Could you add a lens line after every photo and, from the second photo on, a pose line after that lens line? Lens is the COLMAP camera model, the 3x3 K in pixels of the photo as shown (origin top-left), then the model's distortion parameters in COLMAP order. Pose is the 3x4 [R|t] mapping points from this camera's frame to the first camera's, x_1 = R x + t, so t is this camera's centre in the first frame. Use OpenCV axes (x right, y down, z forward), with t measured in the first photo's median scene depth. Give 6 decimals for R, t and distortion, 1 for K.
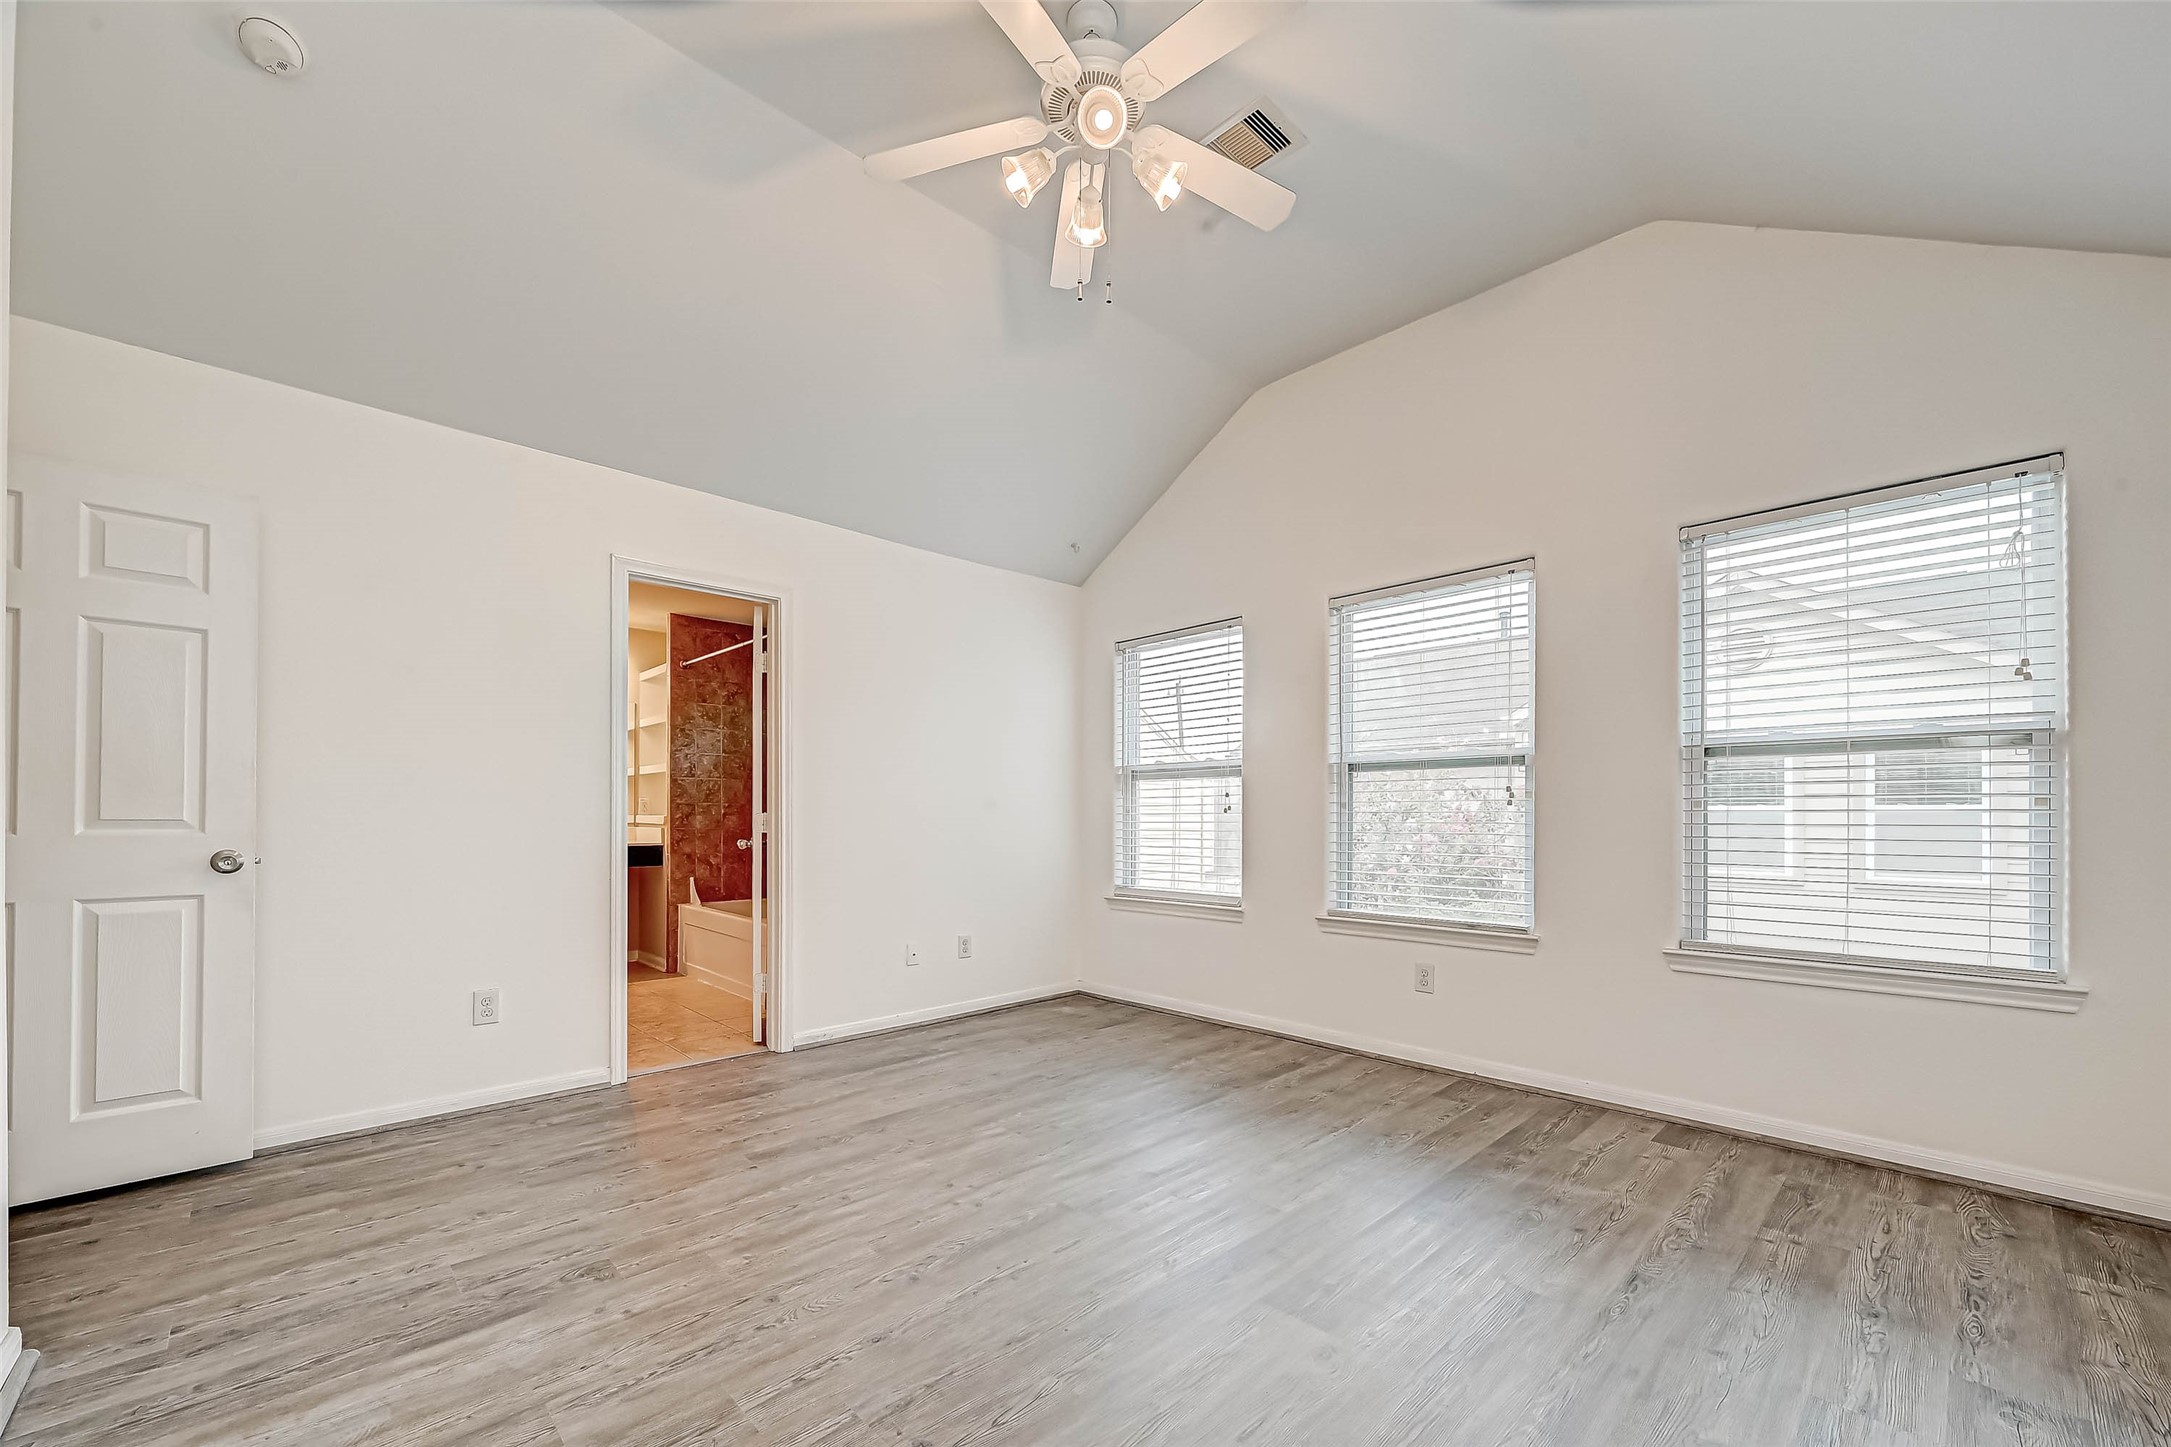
lens RADIAL K [[862.7, 0, 1087.8], [0, 862.7, 823.1], [0, 0, 1]] dist [0.001447, 0.000096]
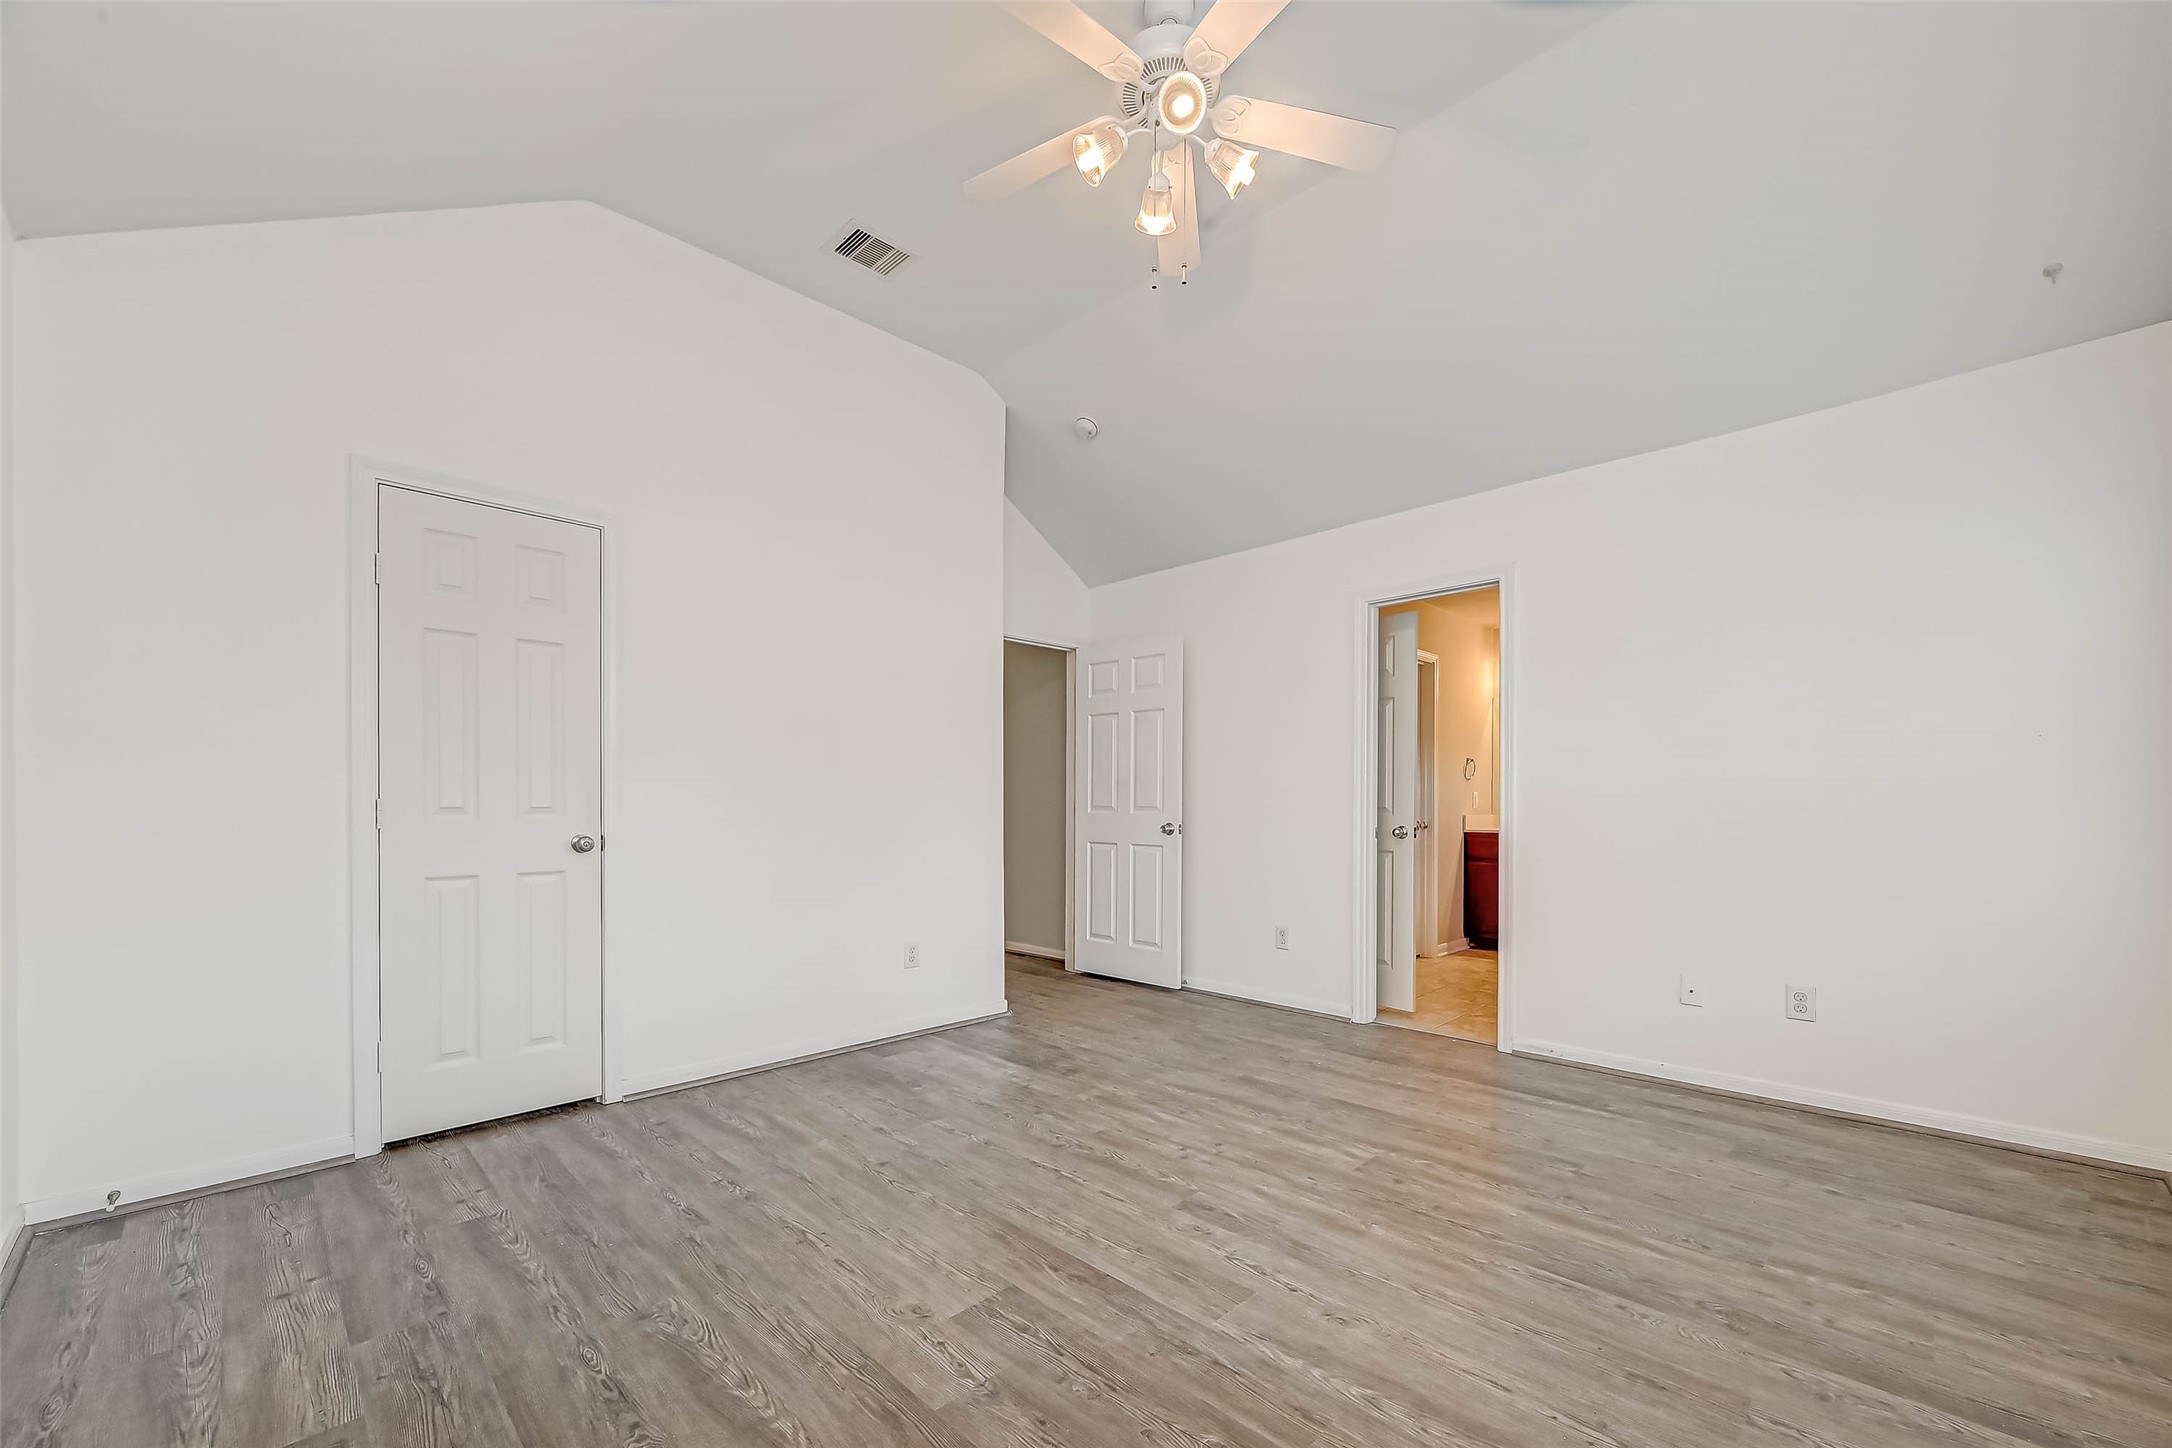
lens RADIAL K [[880.5, 0, 1094.5], [0, 880.5, 799.7], [0, 0, 1]] dist [0.001747, 0.000657]
pose [[0.024947, 0.003084, -0.999684, 0.587233], [-0.005212, 0.999982, 0.002955, -0.015043], [0.999675, 0.005137, 0.024963, 0.492415]]
